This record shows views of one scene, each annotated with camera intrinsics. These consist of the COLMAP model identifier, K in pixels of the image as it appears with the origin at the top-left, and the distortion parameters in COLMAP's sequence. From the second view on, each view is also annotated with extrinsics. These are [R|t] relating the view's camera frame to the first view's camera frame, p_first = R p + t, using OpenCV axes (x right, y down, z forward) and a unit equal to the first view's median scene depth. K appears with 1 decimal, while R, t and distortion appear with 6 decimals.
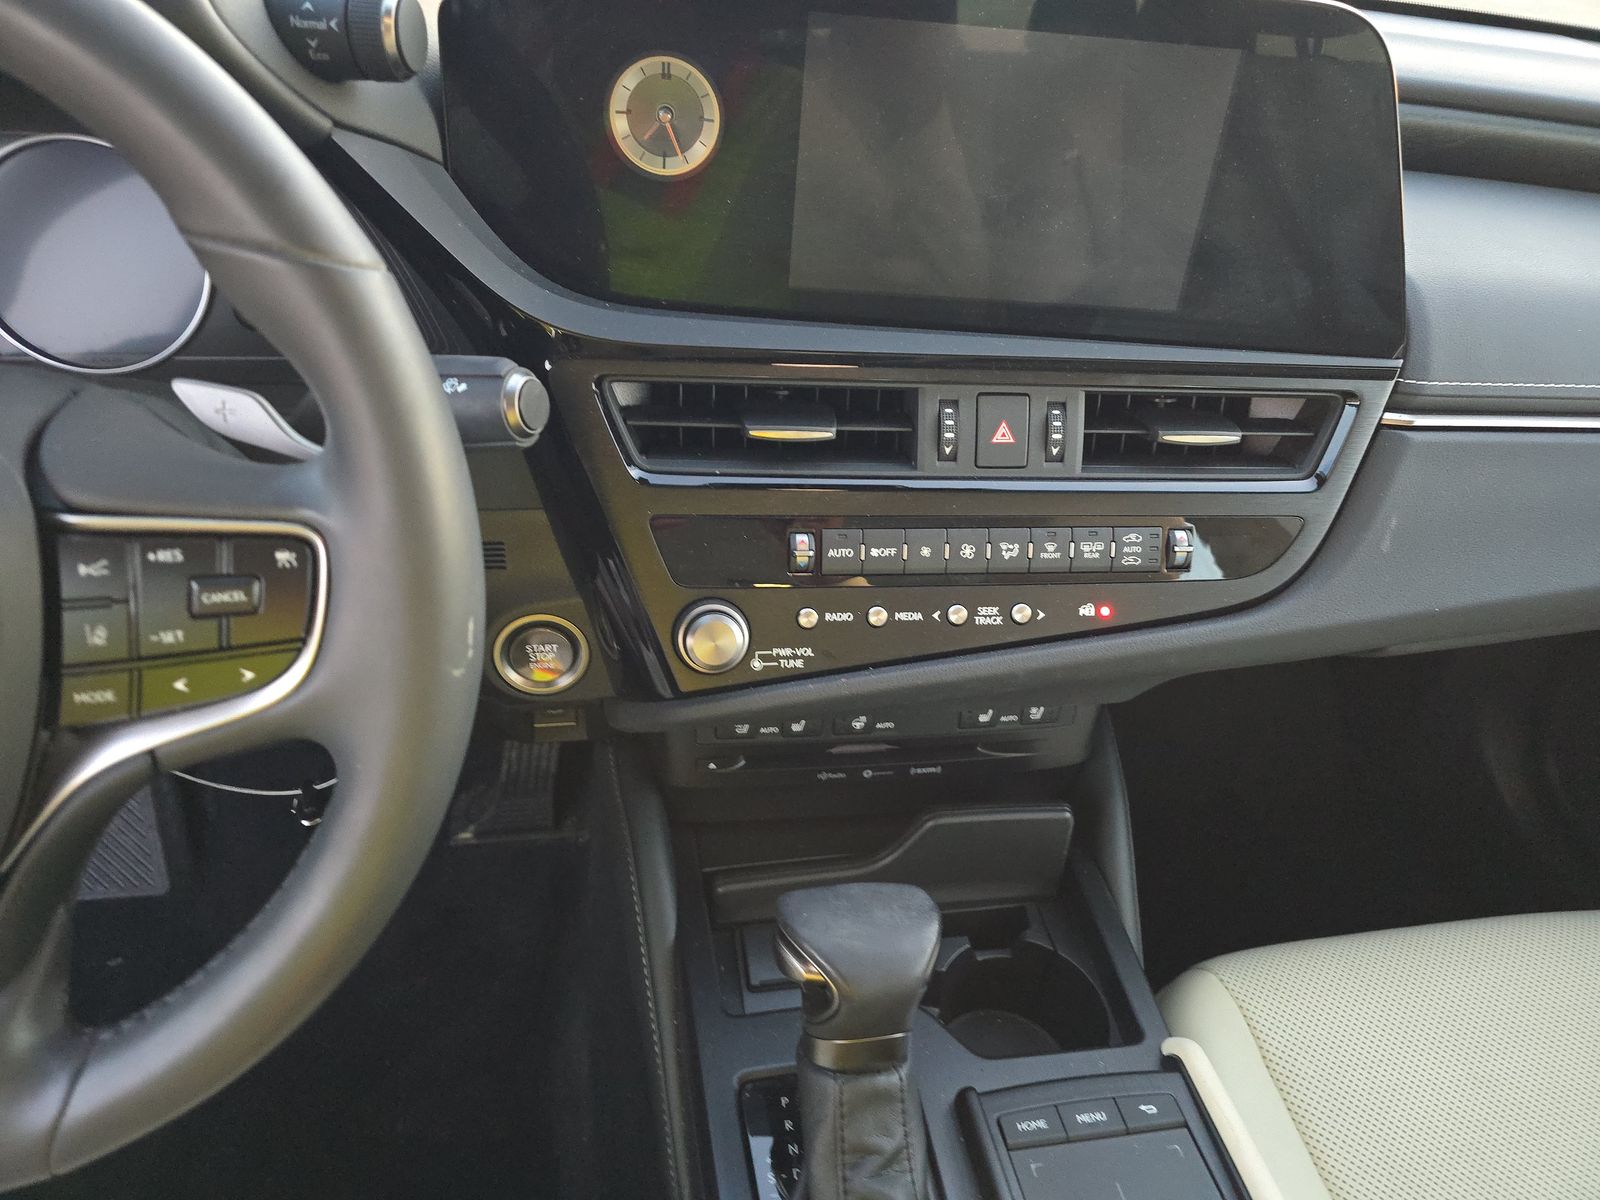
lens RADIAL K [[1076.0, 0, 800.0], [0, 1076.0, 587.5], [0, 0, 1]] dist [0.102645, -0.087665]
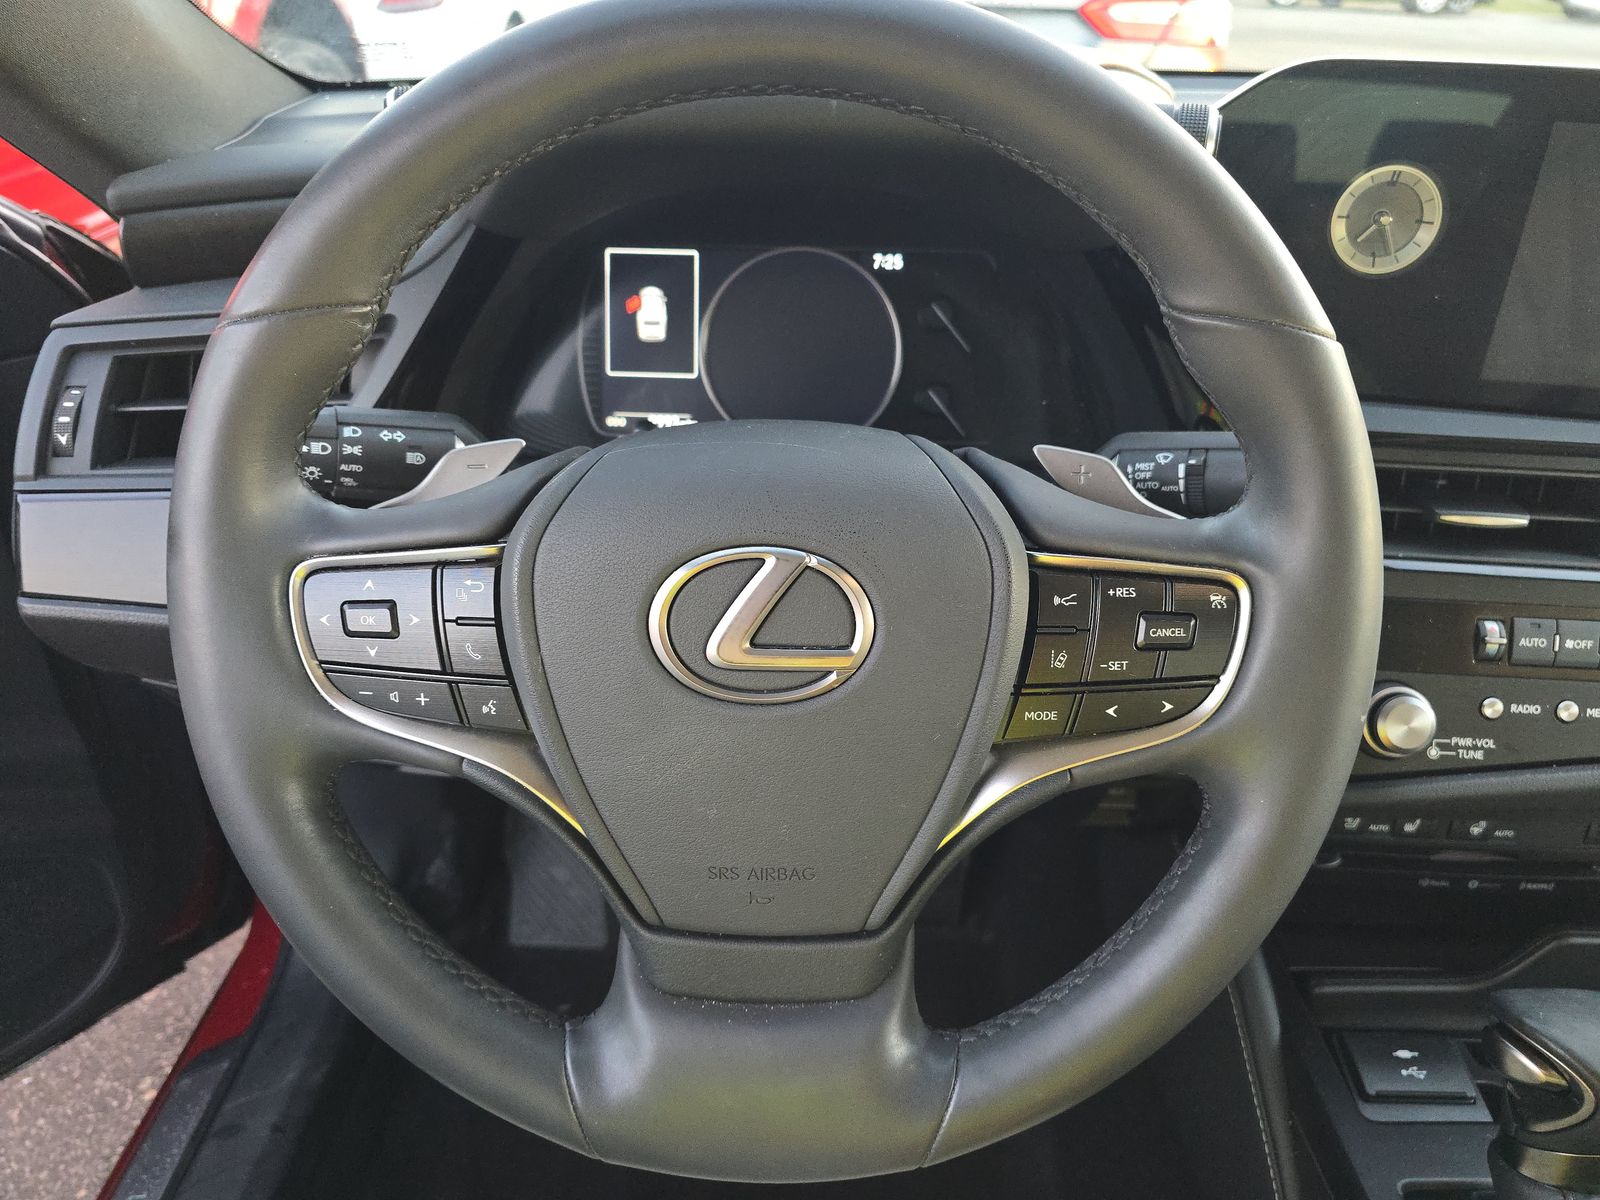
lens RADIAL K [[1068.7, 0, 793.1], [0, 1068.7, 595.3], [0, 0, 1]] dist [0.064459, -0.066020]
pose [[0.983825, 0.042552, -0.174003, -0.451885], [-0.061243, 0.992742, -0.103499, 0.068053], [0.168336, 0.112481, 0.979291, -0.076874]]
